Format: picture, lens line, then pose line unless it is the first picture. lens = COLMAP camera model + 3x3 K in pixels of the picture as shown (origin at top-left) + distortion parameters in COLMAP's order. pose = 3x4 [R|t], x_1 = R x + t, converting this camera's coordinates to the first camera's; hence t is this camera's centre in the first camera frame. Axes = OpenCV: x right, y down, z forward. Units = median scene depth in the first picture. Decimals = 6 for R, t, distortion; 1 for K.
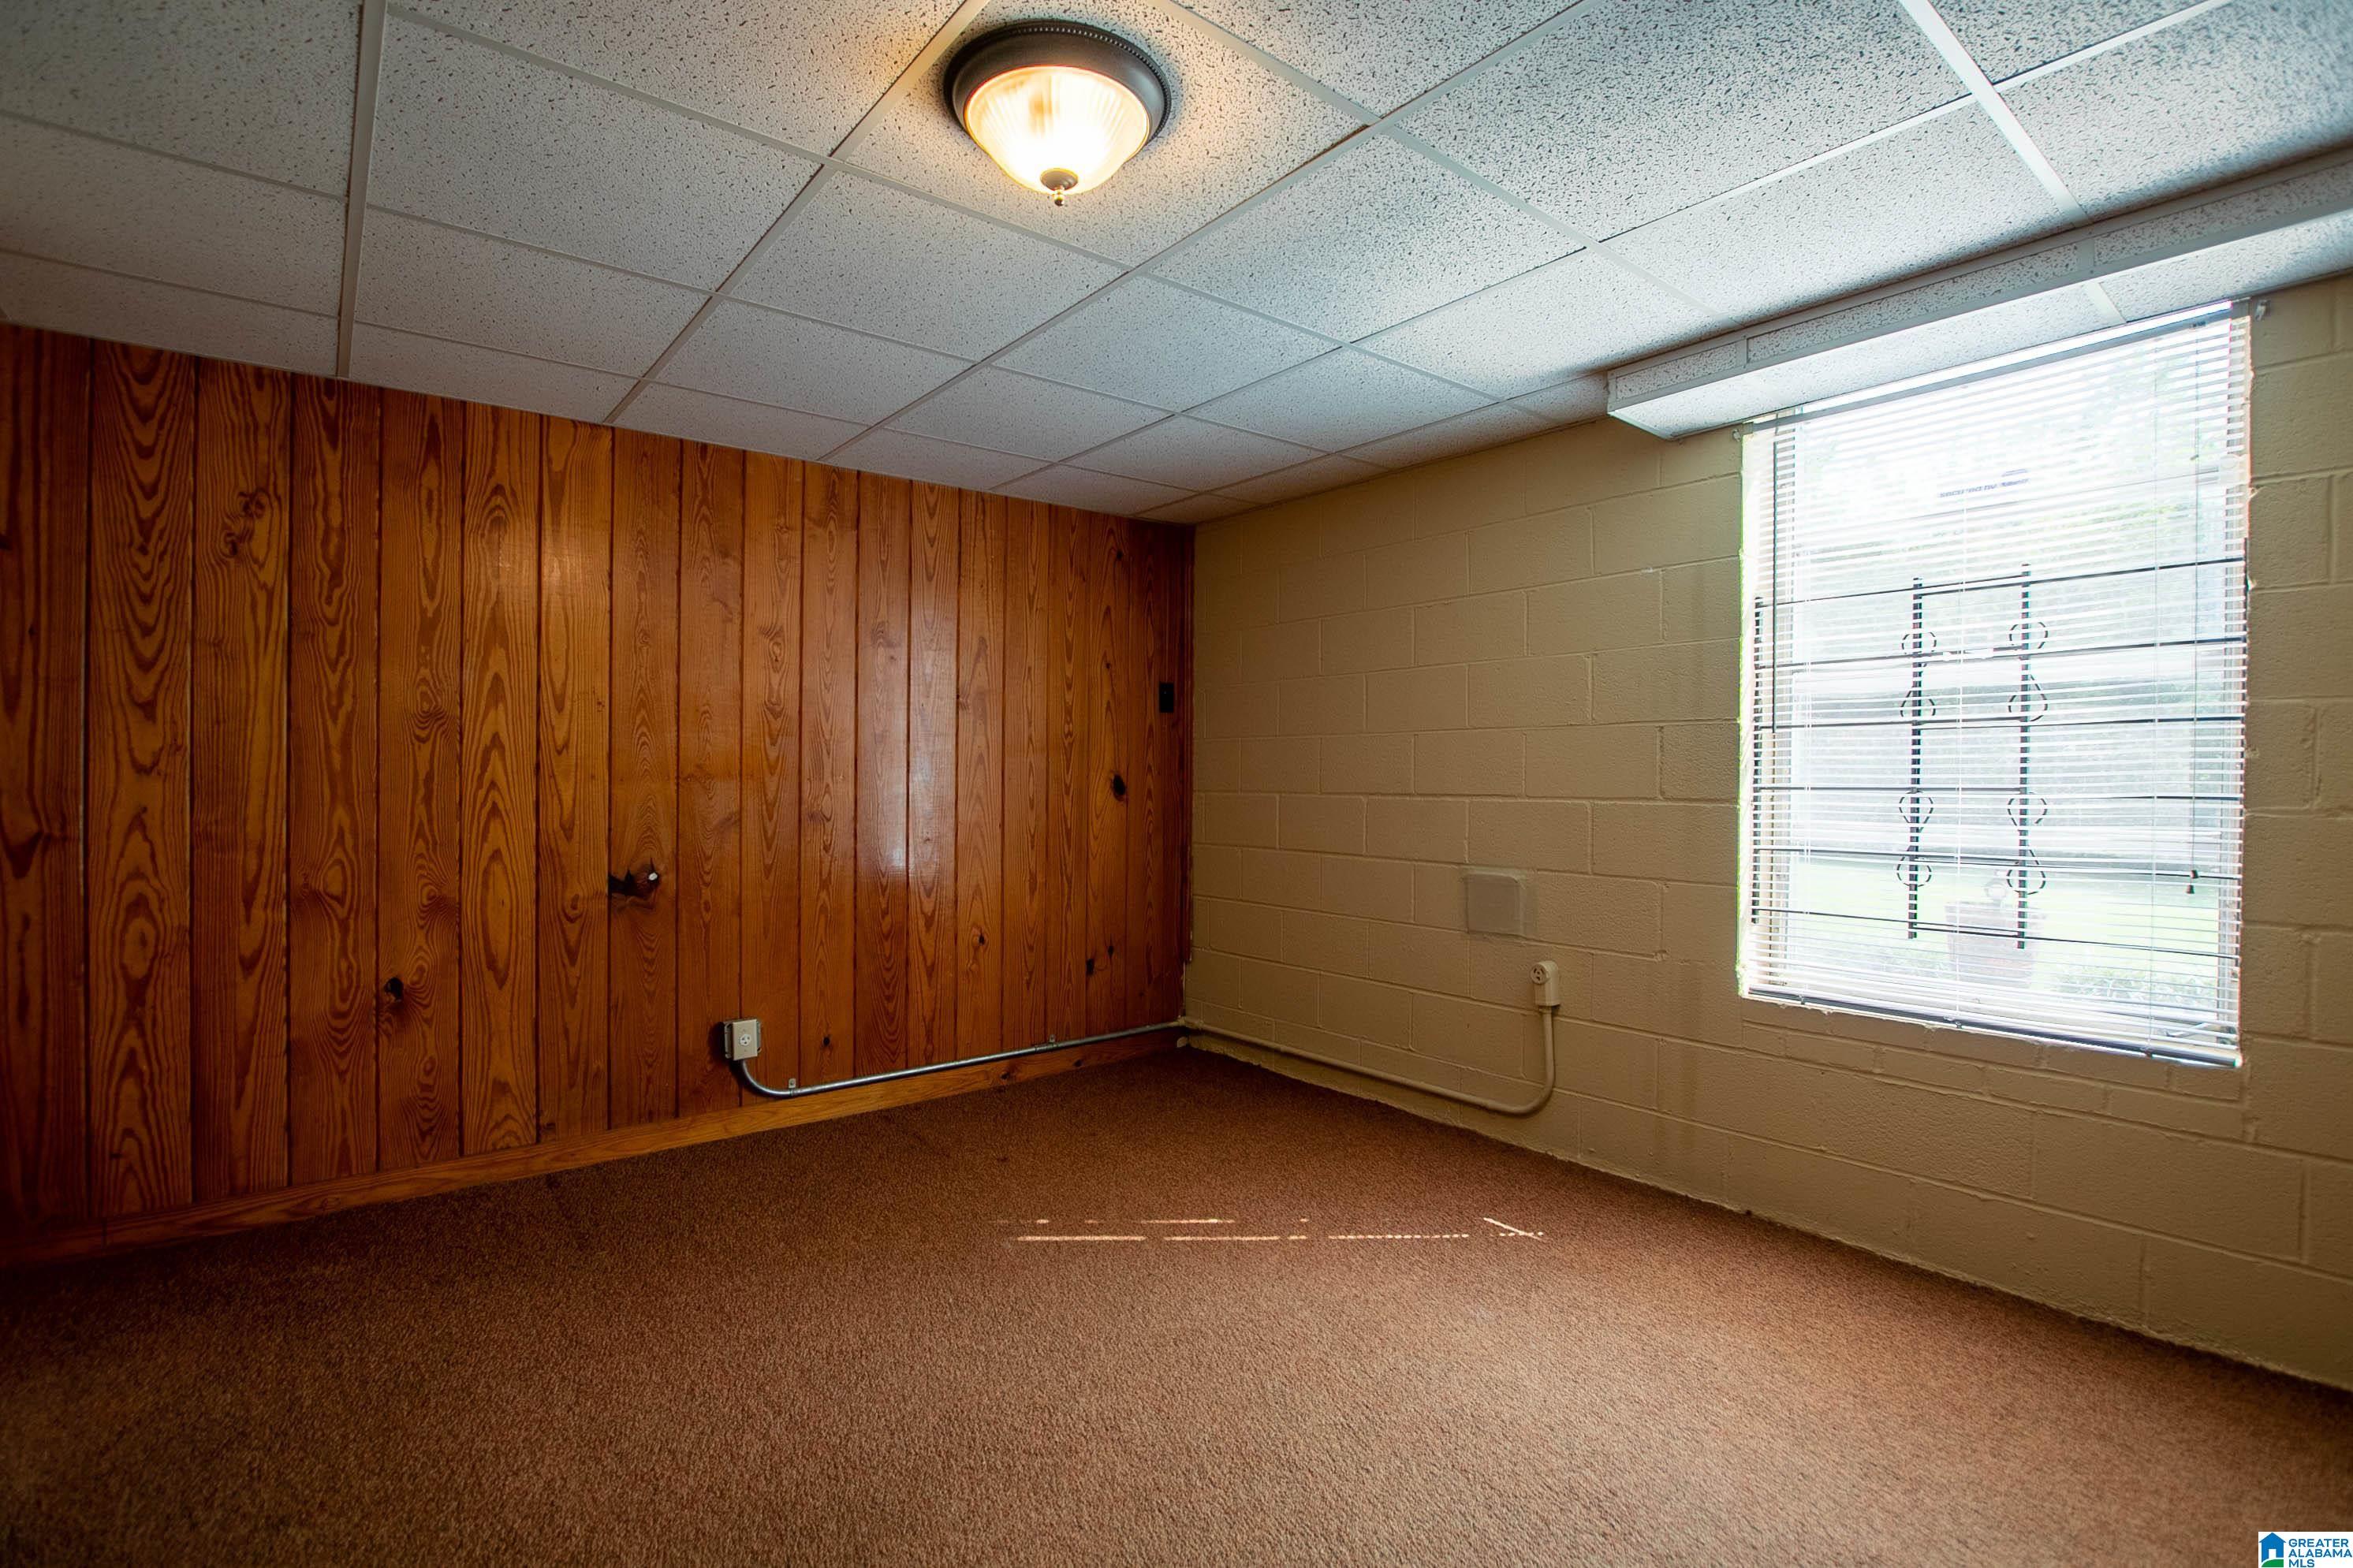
lens RADIAL K [[1093.0, 0, 1165.0], [0, 1093.0, 791.5], [0, 0, 1]] dist [-0.033619, 0.004910]
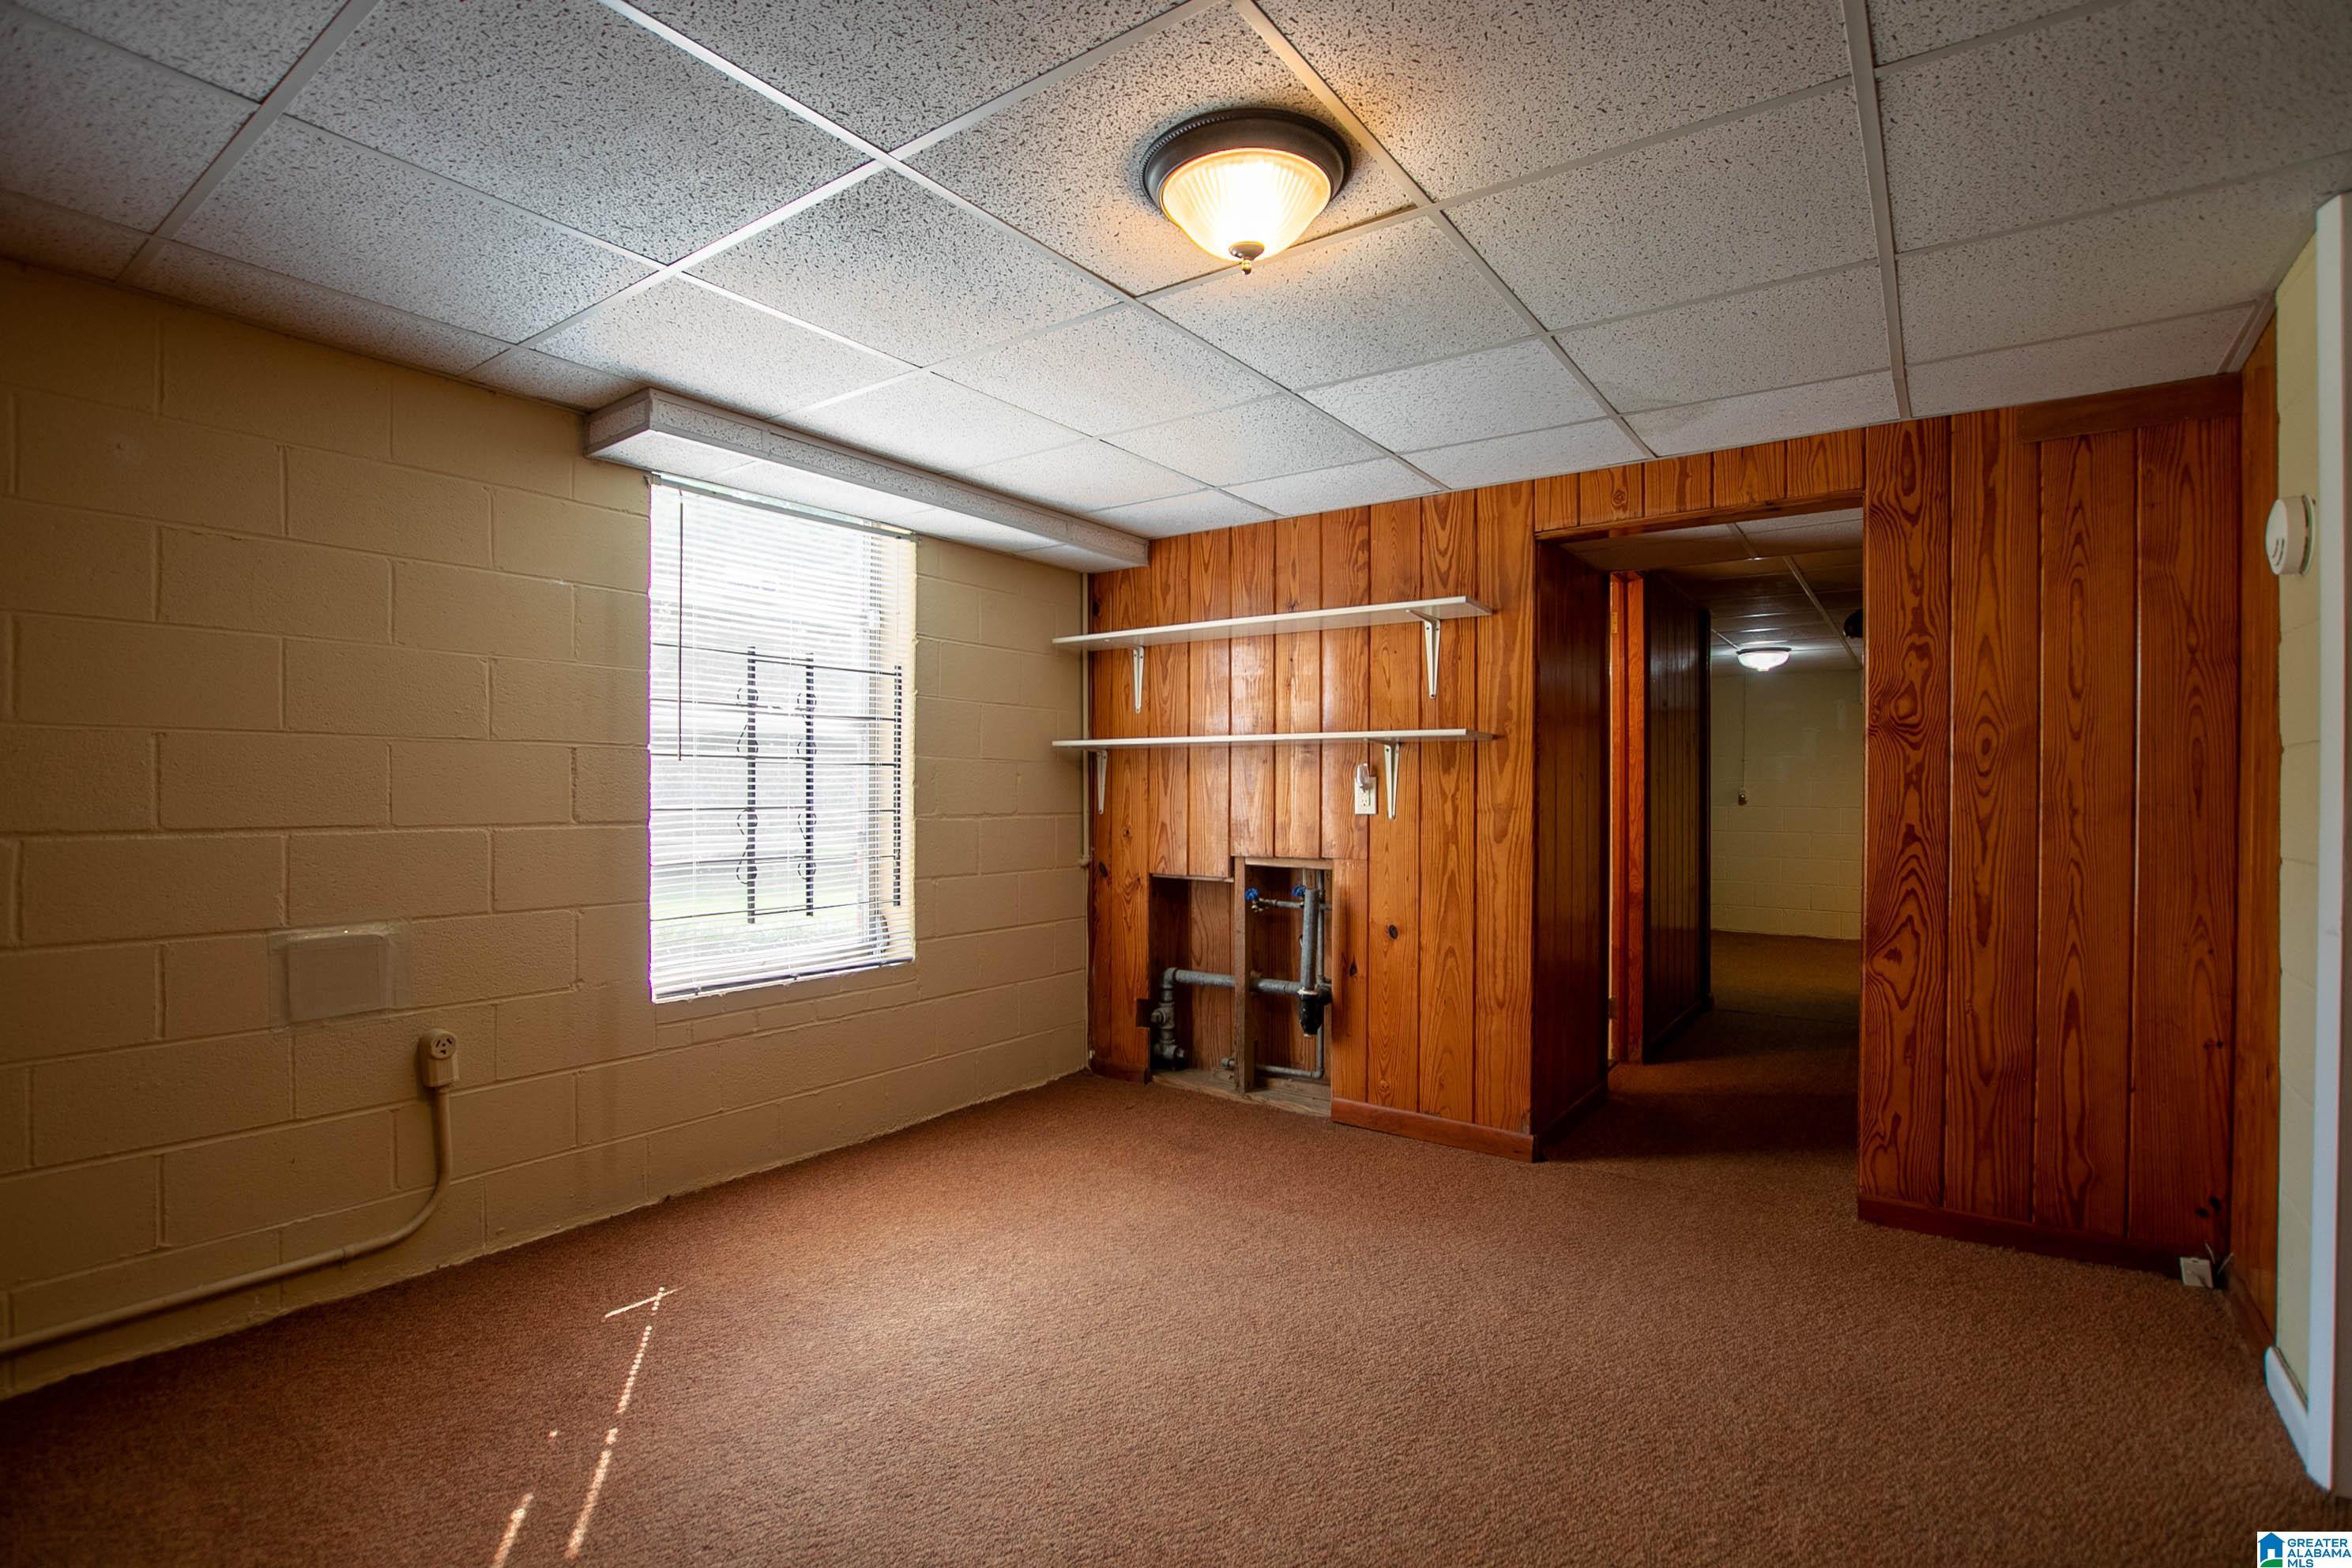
lens RADIAL K [[1092.6, 0, 1164.5], [0, 1092.6, 791.5], [0, 0, 1]] dist [-0.033619, 0.004910]
pose [[-0.270598, -0.001325, 0.962692, -0.698519], [0.009373, 0.999948, 0.004011, -0.022930], [-0.962647, 0.010109, -0.270571, 0.866741]]
